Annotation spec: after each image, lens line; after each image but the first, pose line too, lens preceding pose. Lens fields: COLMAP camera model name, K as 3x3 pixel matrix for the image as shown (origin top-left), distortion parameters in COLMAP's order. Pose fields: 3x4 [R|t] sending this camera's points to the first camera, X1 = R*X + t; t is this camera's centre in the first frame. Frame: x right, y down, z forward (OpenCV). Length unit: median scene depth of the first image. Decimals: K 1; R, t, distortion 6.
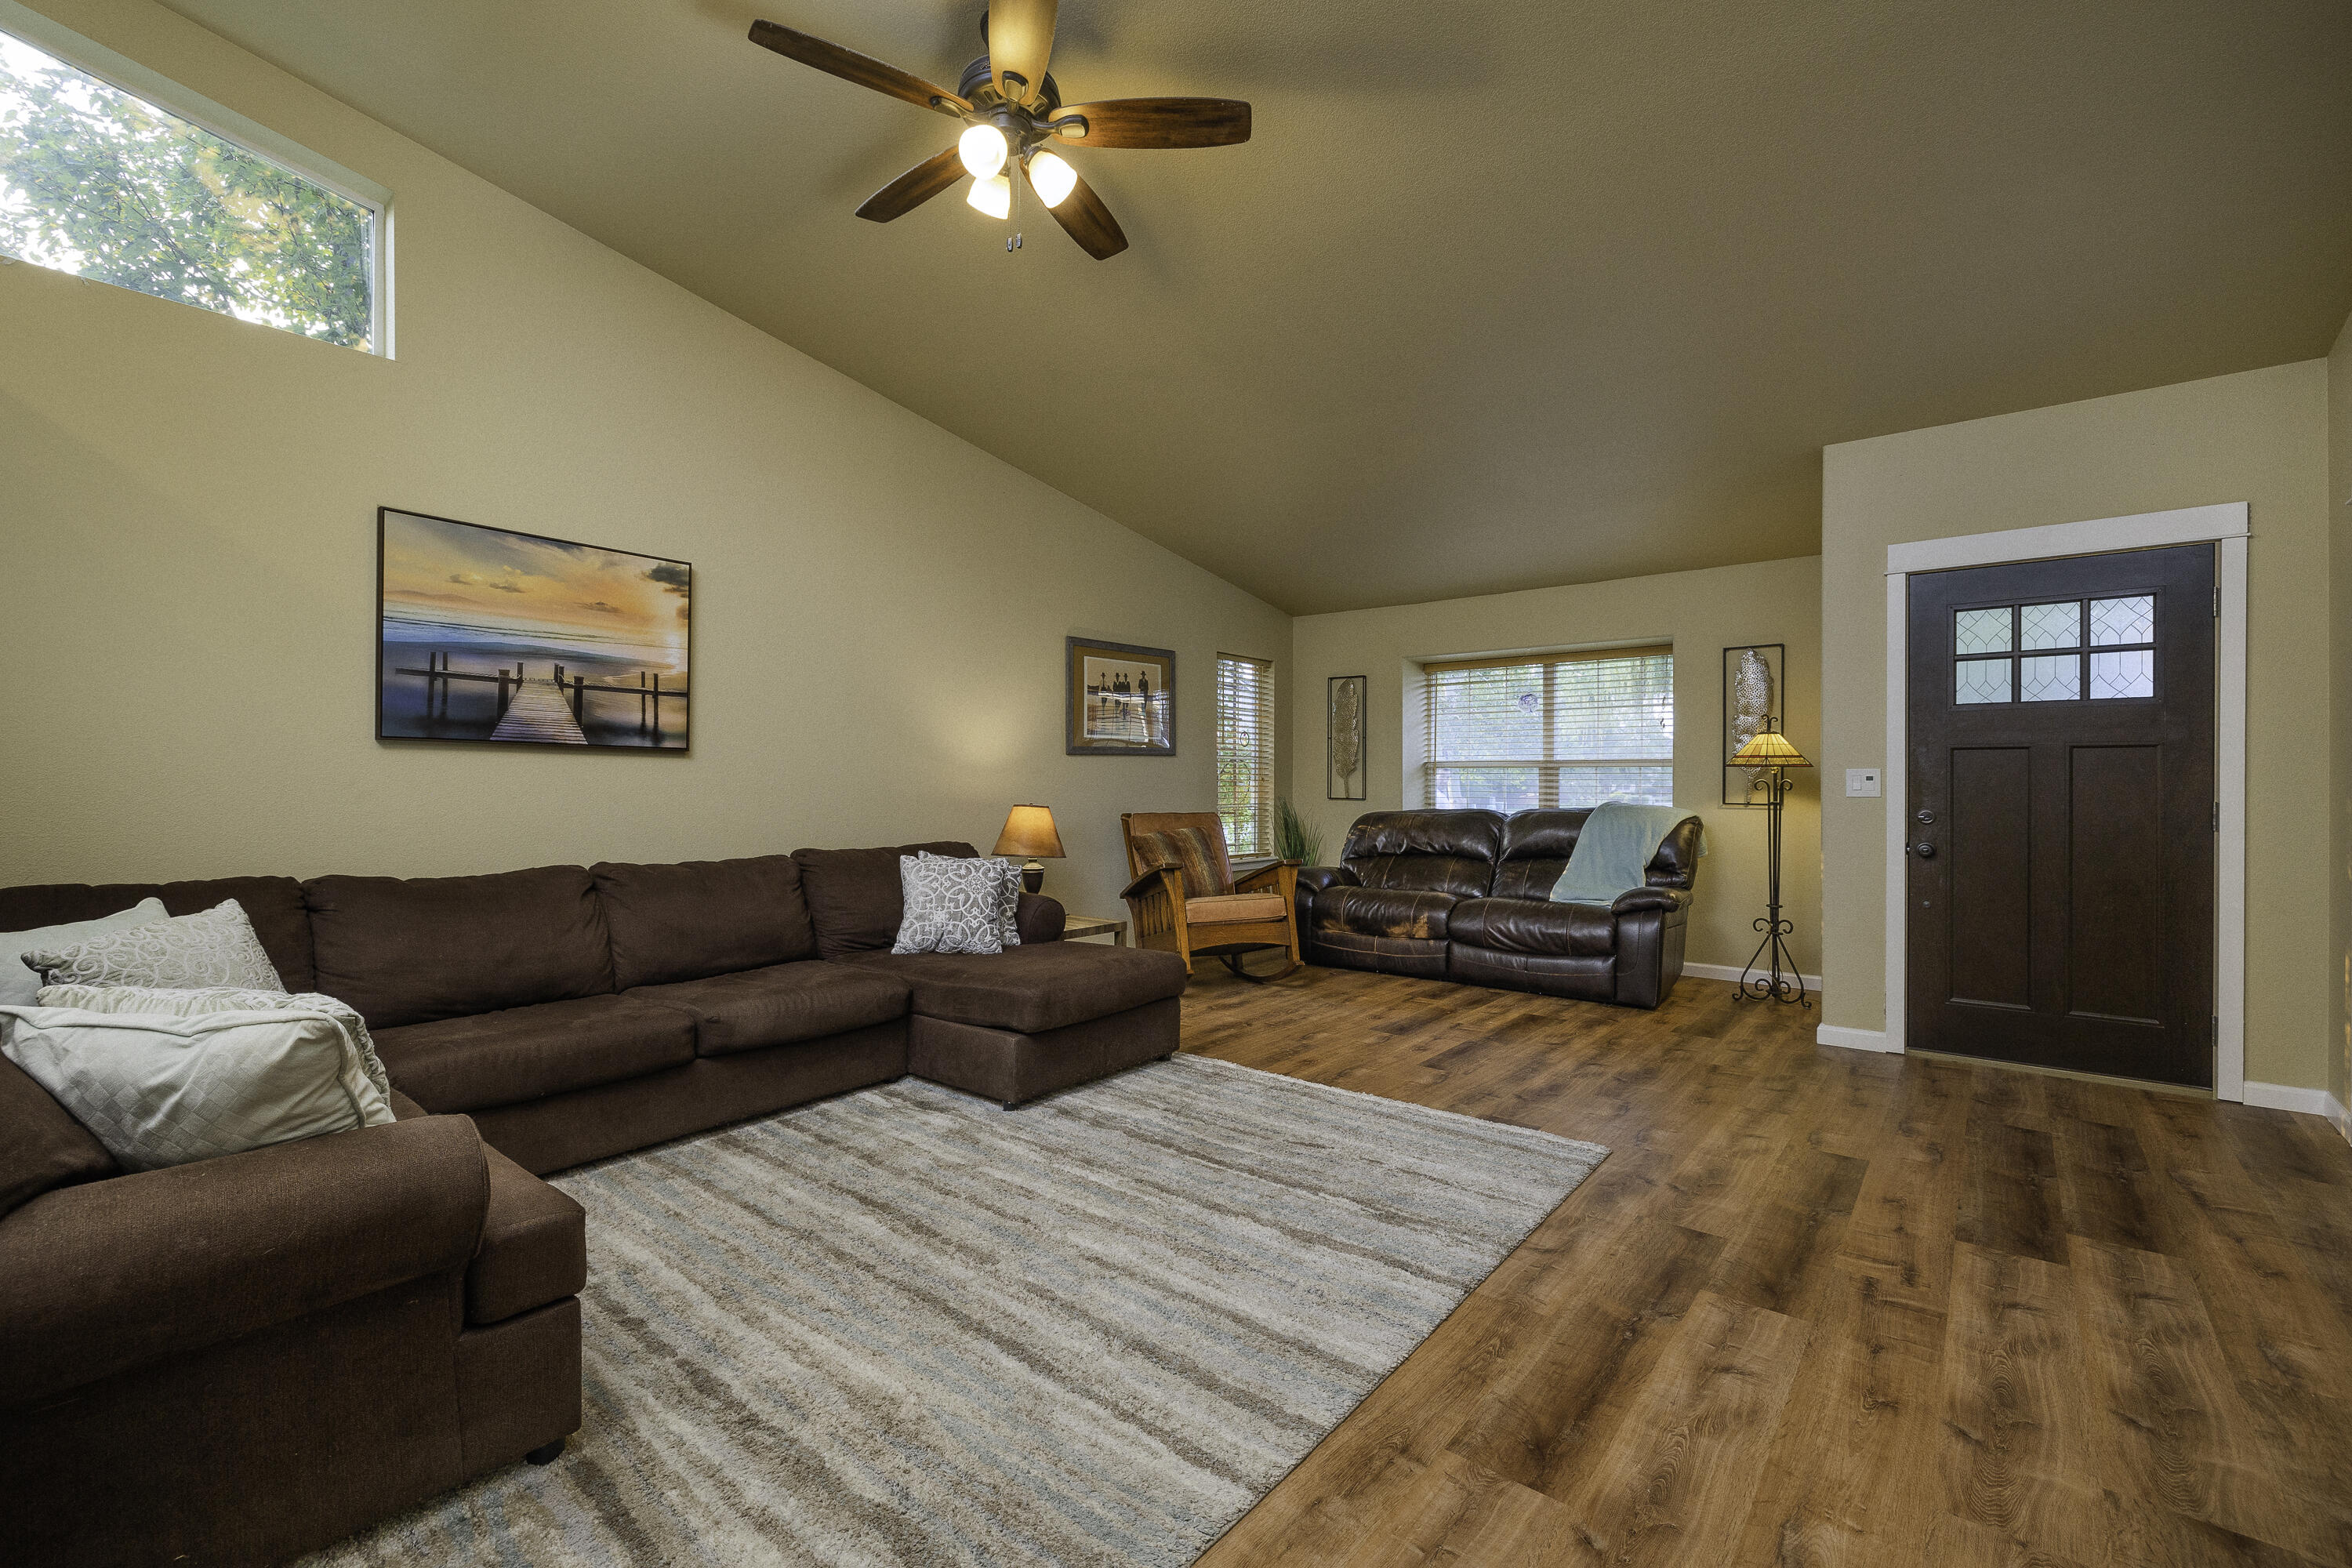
lens RADIAL K [[1000.3, 0, 1178.0], [0, 1000.3, 785.1], [0, 0, 1]] dist [-0.003051, -0.000113]
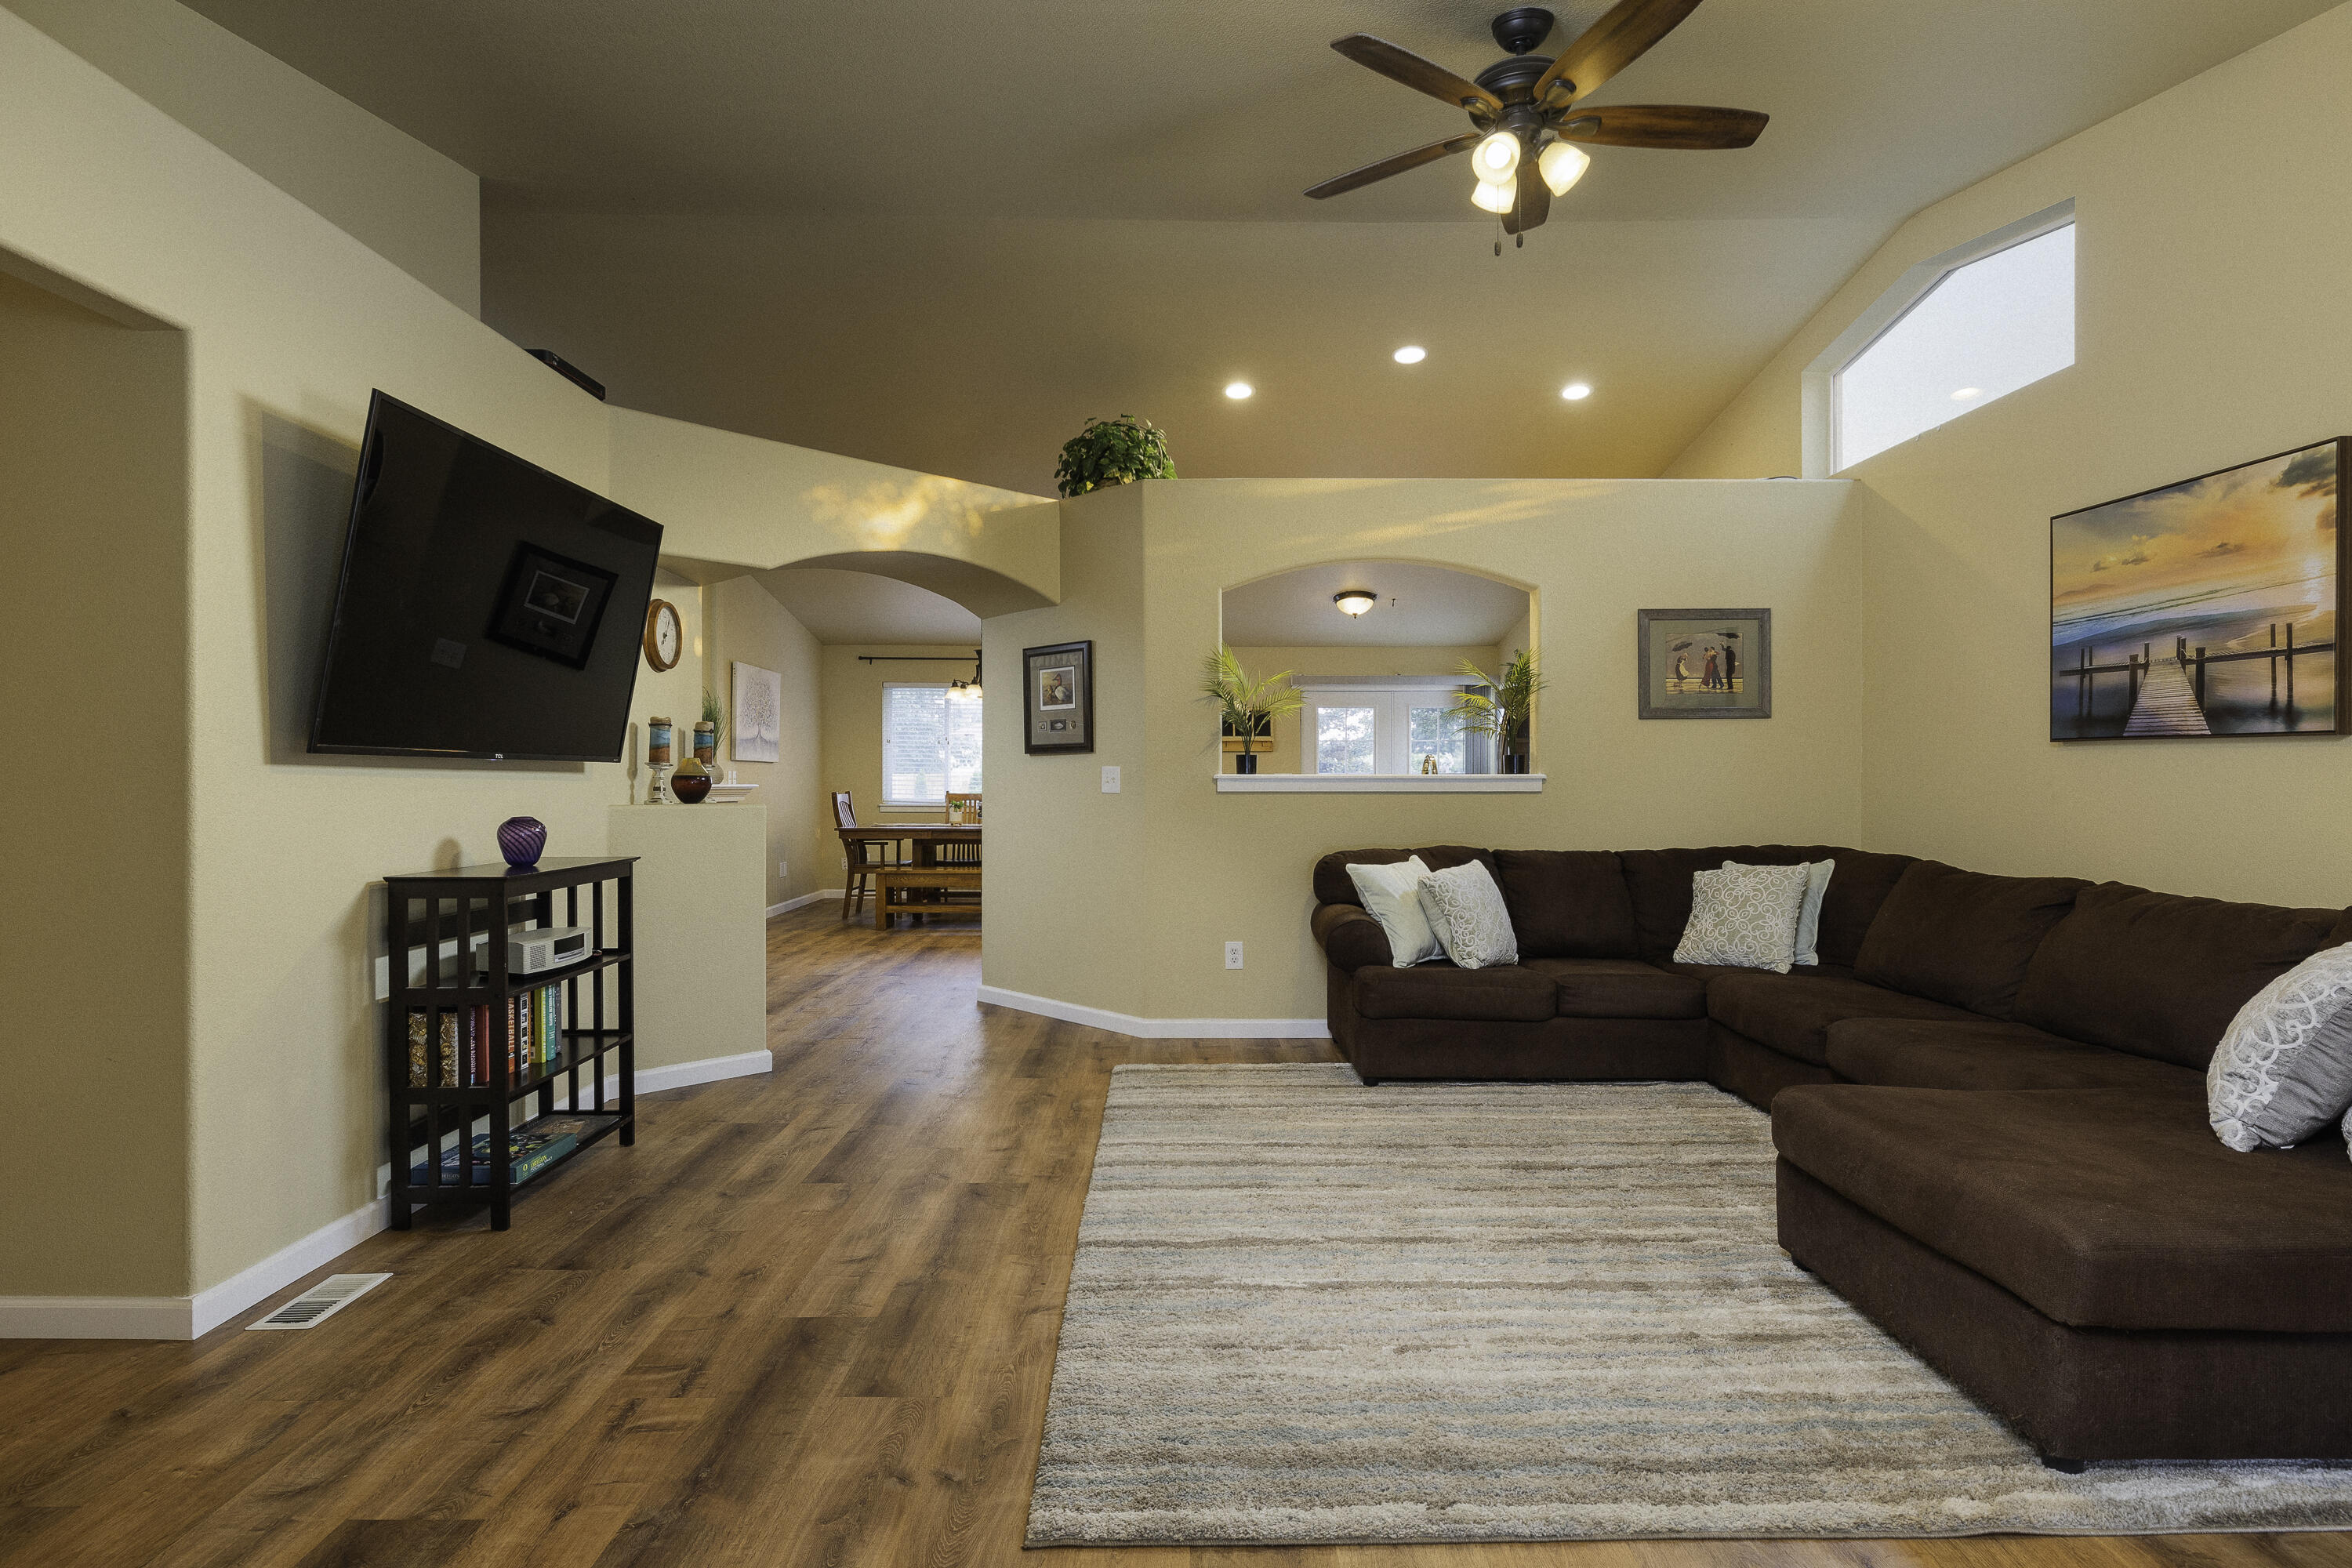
lens RADIAL K [[1211.9, 0, 1180.1], [0, 1211.9, 781.8], [0, 0, 1]] dist [-0.000048, 0.000197]
pose [[-0.771542, -0.002503, -0.636173, 0.649388], [-0.005295, 0.999983, 0.002488, -0.002595], [0.636156, 0.005289, -0.771542, 1.297730]]
